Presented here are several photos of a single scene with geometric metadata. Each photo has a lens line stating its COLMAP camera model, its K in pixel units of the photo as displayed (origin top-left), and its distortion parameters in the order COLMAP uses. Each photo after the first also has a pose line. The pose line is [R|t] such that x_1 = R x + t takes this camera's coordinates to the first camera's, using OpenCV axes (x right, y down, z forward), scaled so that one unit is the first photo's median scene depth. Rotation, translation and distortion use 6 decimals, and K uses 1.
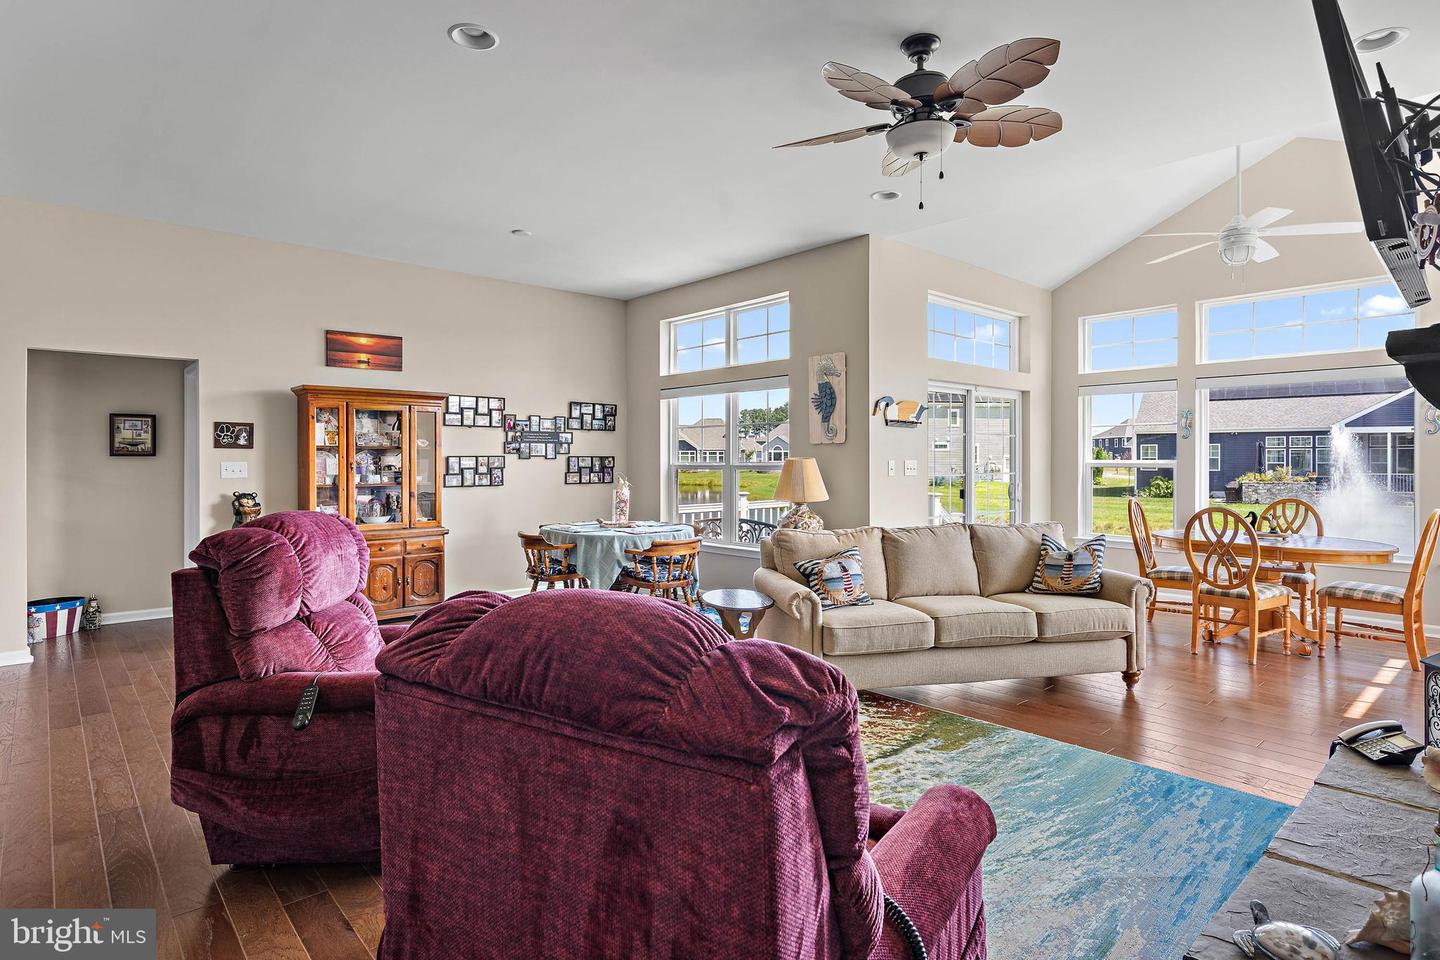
lens RADIAL K [[760.2, 0, 720.8], [0, 760.2, 459.8], [0, 0, 1]] dist [-0.001655, 0.001875]
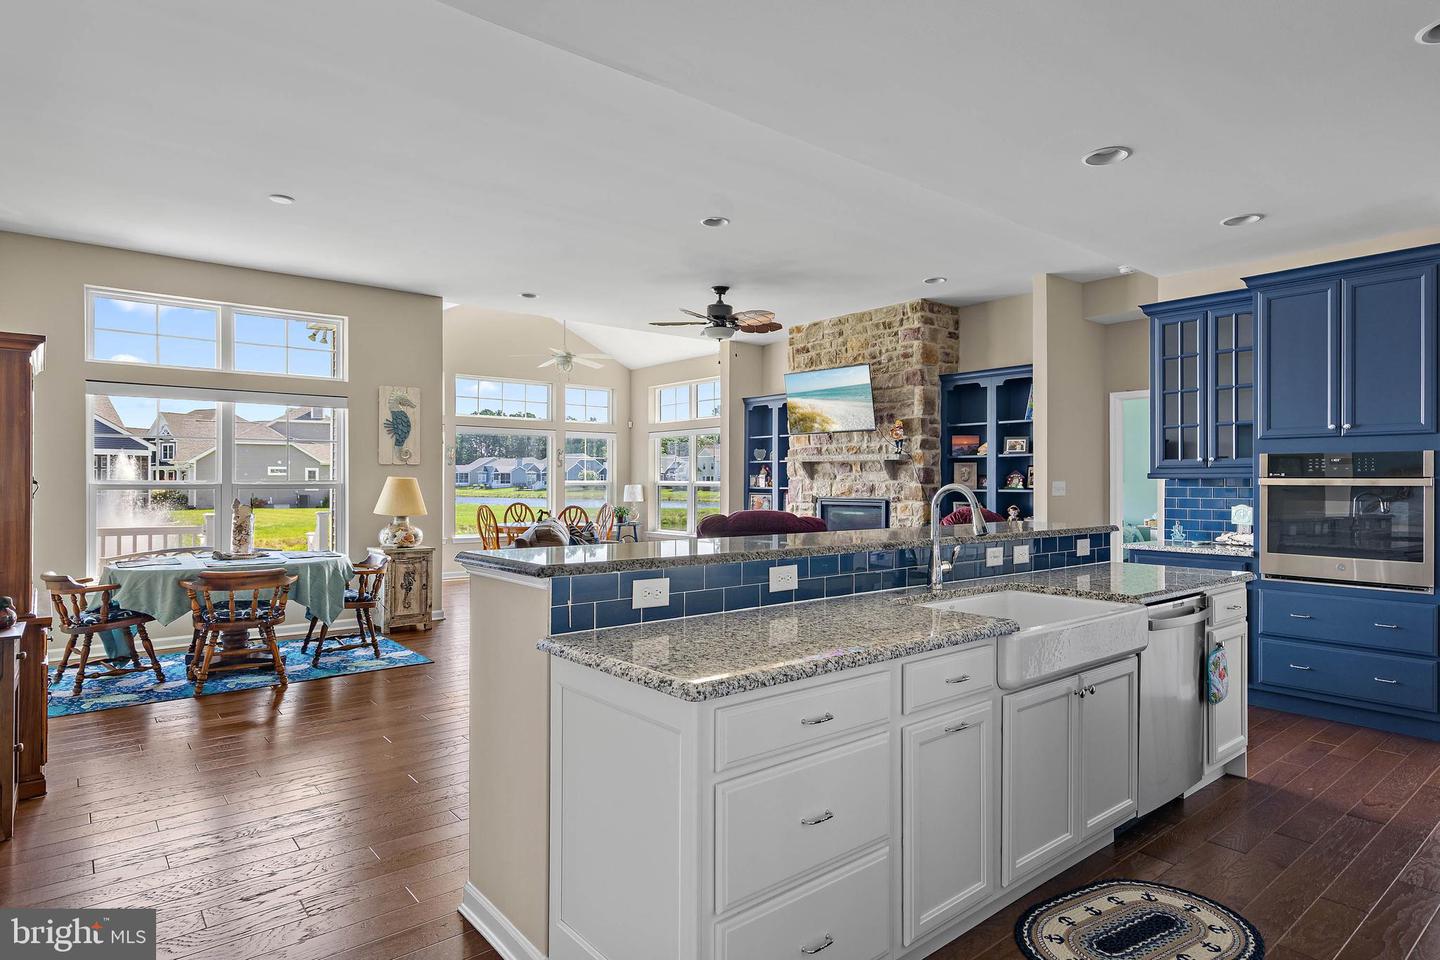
lens RADIAL K [[814.2, 0, 720.0], [0, 814.2, 480.0], [0, 0, 1]] dist [-0.018534, 0.021498]
pose [[0.043994, 0.002140, 0.999029, -0.922134], [-0.001733, 0.999996, -0.002066, 0.003158], [-0.999030, -0.001640, 0.043998, 0.404299]]
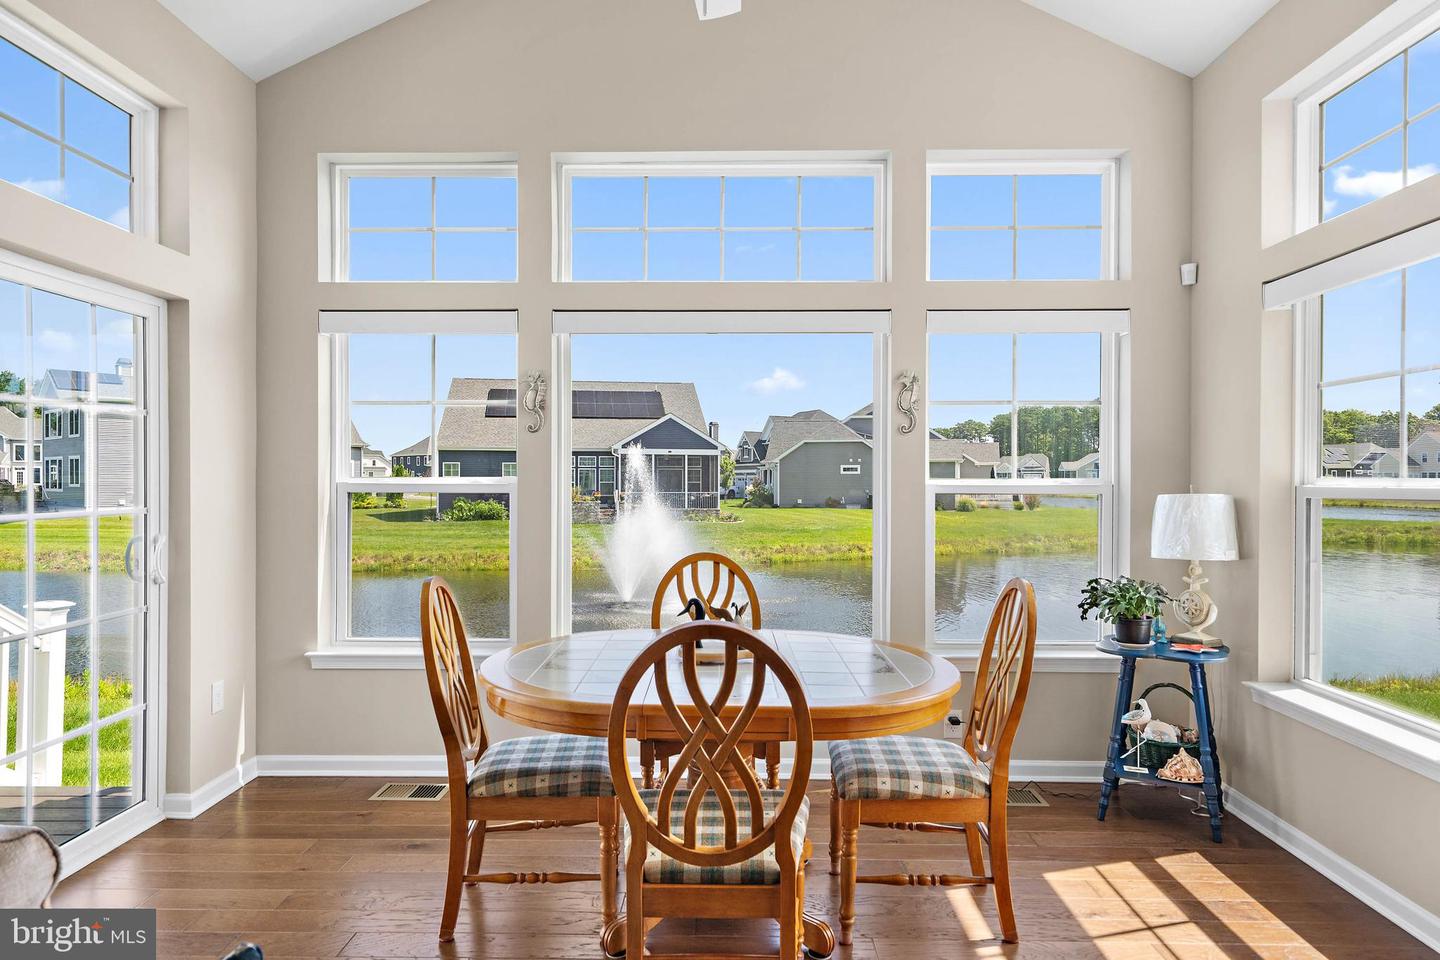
lens RADIAL K [[850.3, 0, 720.0], [0, 850.3, 480.0], [0, 0, 1]] dist [0.006562, 0.001153]
pose [[0.682097, 0.000422, 0.731261, 0.292051], [-0.000965, 0.999999, 0.000322, 0.002206], [-0.731261, -0.000925, 0.682097, 0.536078]]
